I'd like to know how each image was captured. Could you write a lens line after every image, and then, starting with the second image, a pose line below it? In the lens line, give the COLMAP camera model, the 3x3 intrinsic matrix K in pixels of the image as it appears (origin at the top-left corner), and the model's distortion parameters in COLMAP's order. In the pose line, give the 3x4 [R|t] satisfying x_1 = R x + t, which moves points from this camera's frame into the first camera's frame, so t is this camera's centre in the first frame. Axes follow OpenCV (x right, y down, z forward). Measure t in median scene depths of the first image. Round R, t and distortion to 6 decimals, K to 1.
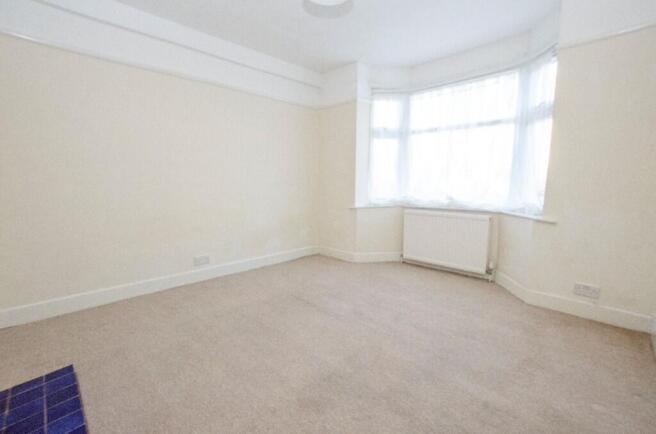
lens RADIAL K [[290.9, 0, 328.0], [0, 290.9, 217.0], [0, 0, 1]] dist [-0.002728, -0.000082]
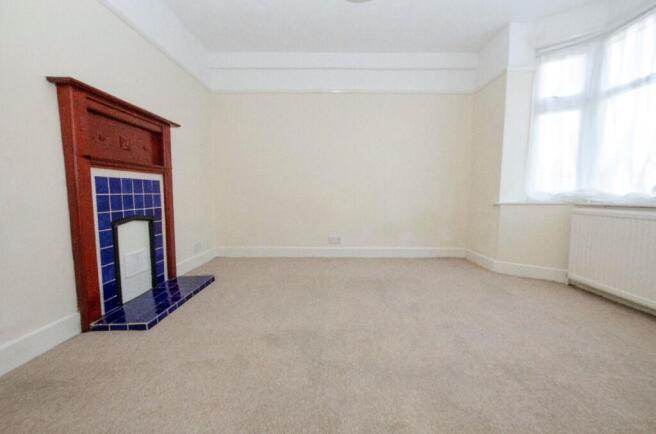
lens RADIAL K [[290.0, 0, 328.4], [0, 290.0, 210.4], [0, 0, 1]] dist [0.001369, 0.000602]
pose [[0.711890, 0.049953, -0.700512, 0.320702], [-0.090179, 0.995712, -0.020639, 0.045999], [0.696477, 0.077864, 0.713342, 0.103171]]
